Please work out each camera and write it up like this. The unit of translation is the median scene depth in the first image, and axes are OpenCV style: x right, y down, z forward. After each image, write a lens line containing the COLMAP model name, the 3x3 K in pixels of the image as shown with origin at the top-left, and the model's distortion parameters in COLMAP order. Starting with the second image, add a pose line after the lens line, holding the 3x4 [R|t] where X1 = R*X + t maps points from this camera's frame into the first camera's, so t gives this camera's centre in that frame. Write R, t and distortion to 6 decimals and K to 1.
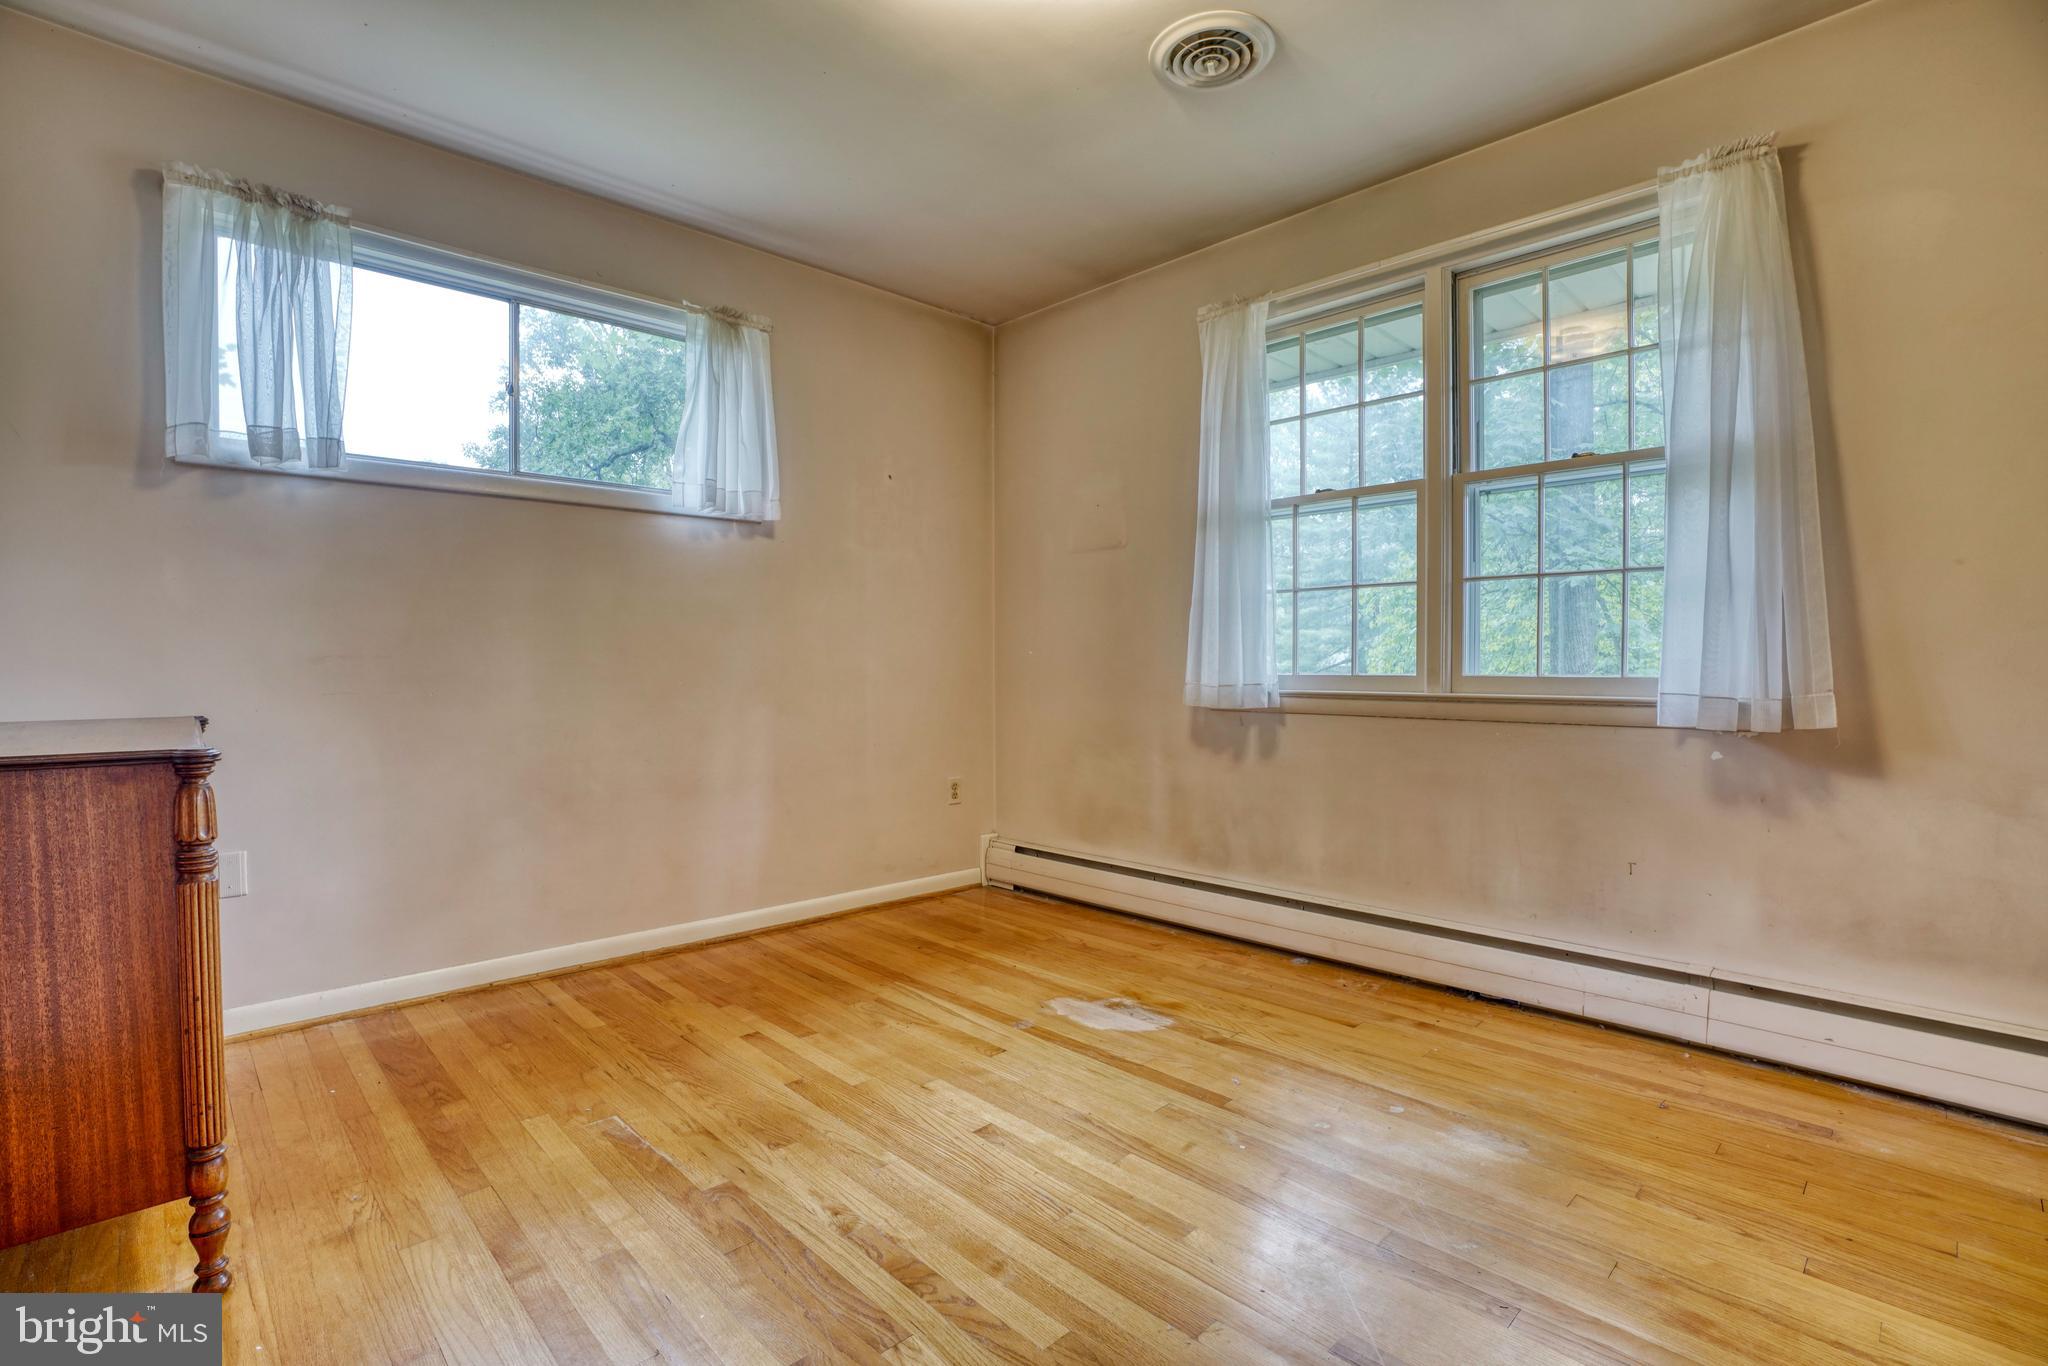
lens RADIAL K [[937.0, 0, 989.2], [0, 937.0, 681.0], [0, 0, 1]] dist [-0.046585, 0.008441]
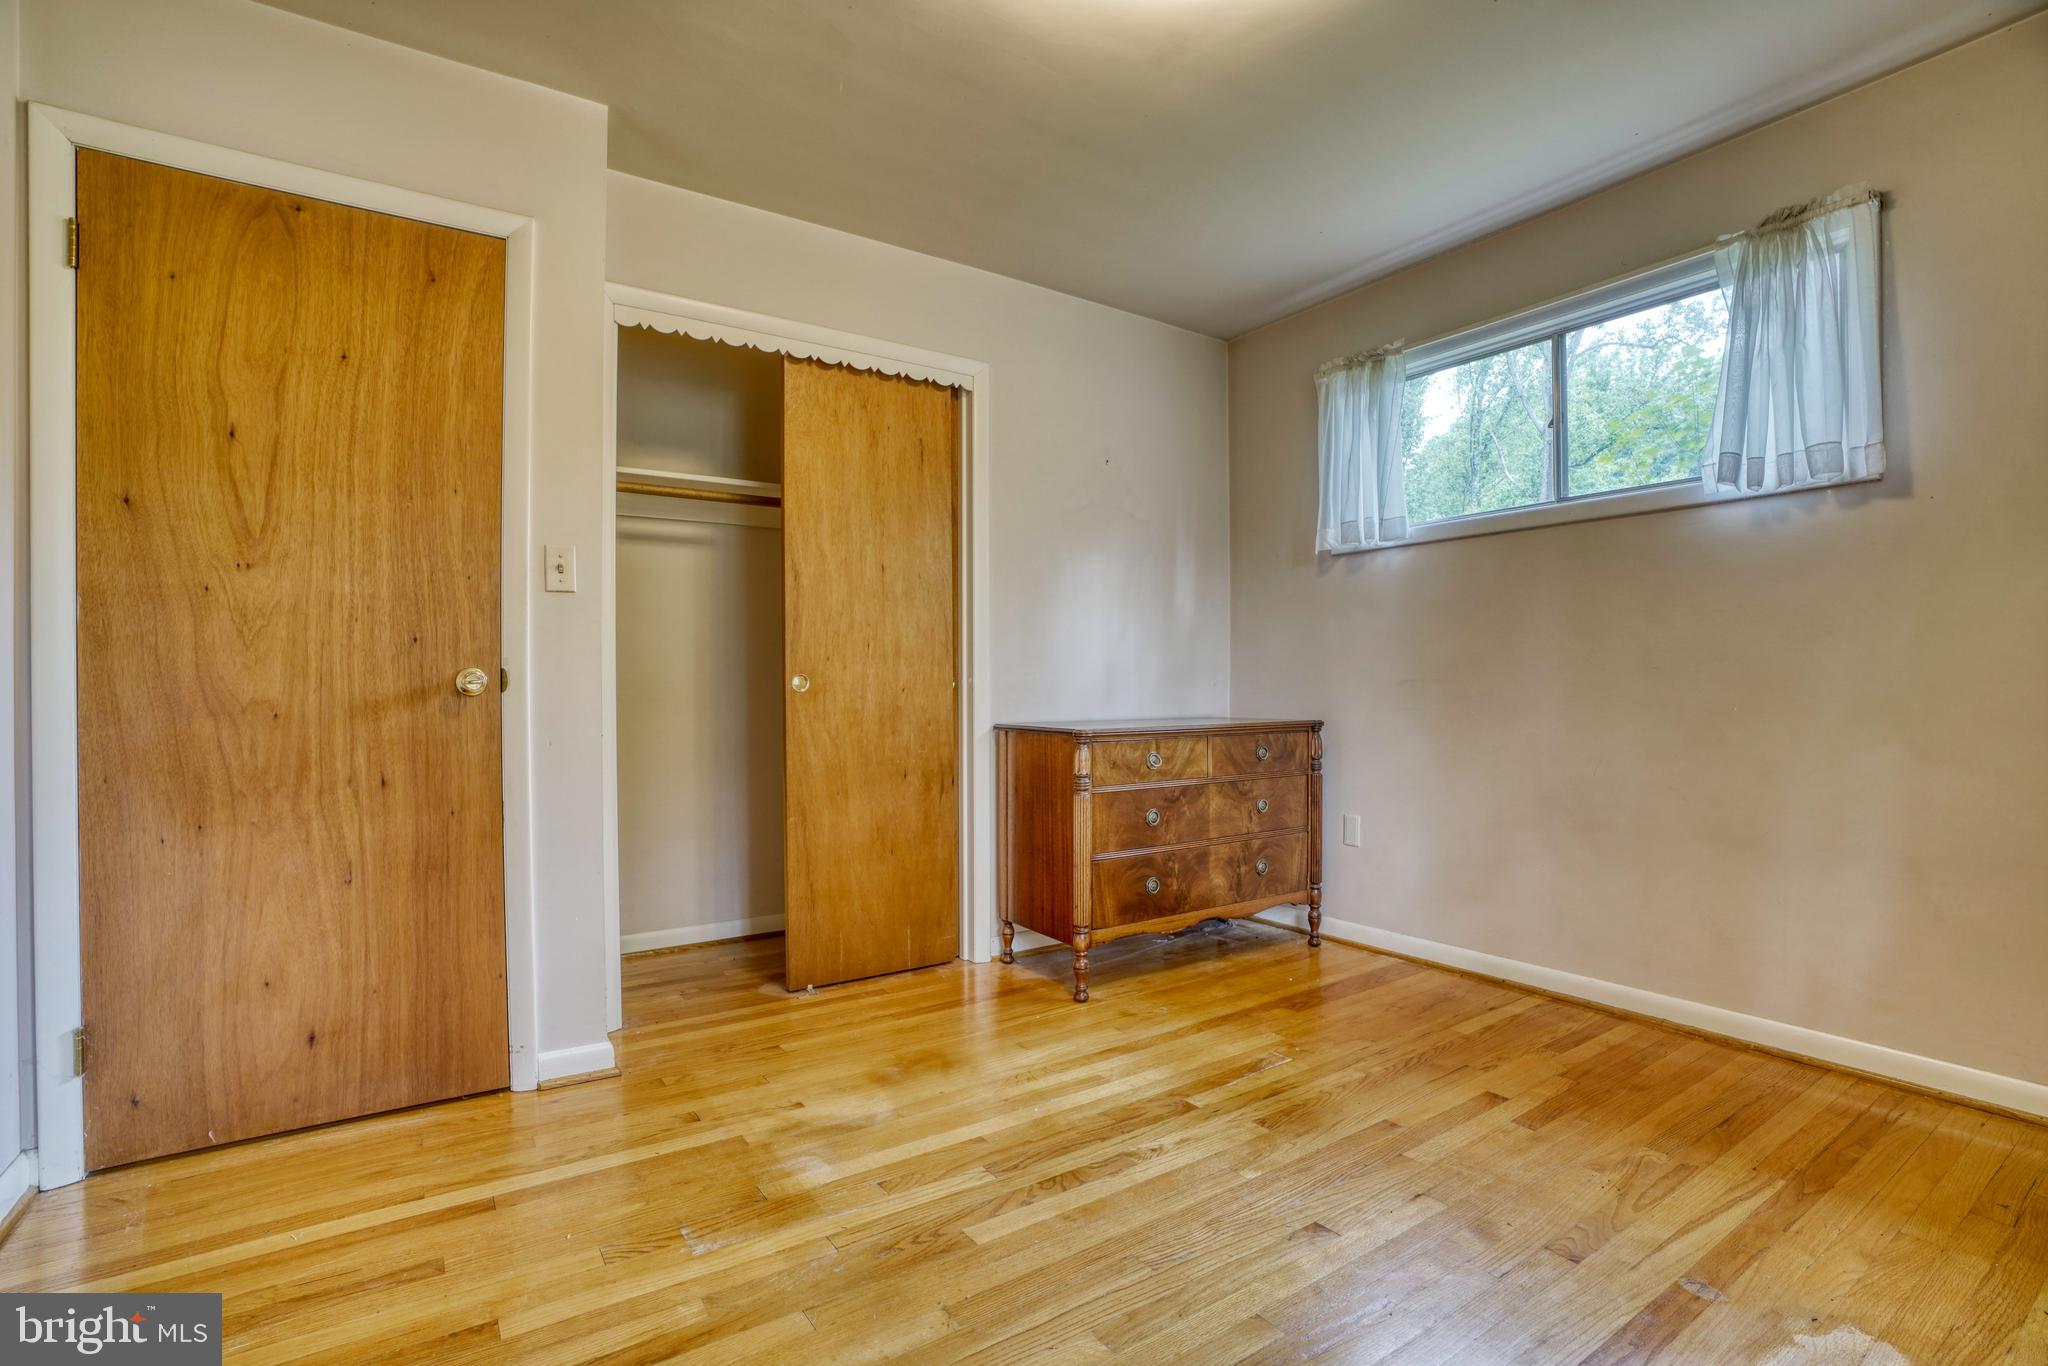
lens RADIAL K [[937.0, 0, 1029.0], [0, 937.0, 682.9], [0, 0, 1]] dist [-0.046585, 0.008441]
pose [[-0.140338, -0.002820, -0.990100, 0.663879], [-0.014771, 0.999891, -0.000754, -0.014063], [0.989994, 0.014519, -0.140364, 0.637061]]
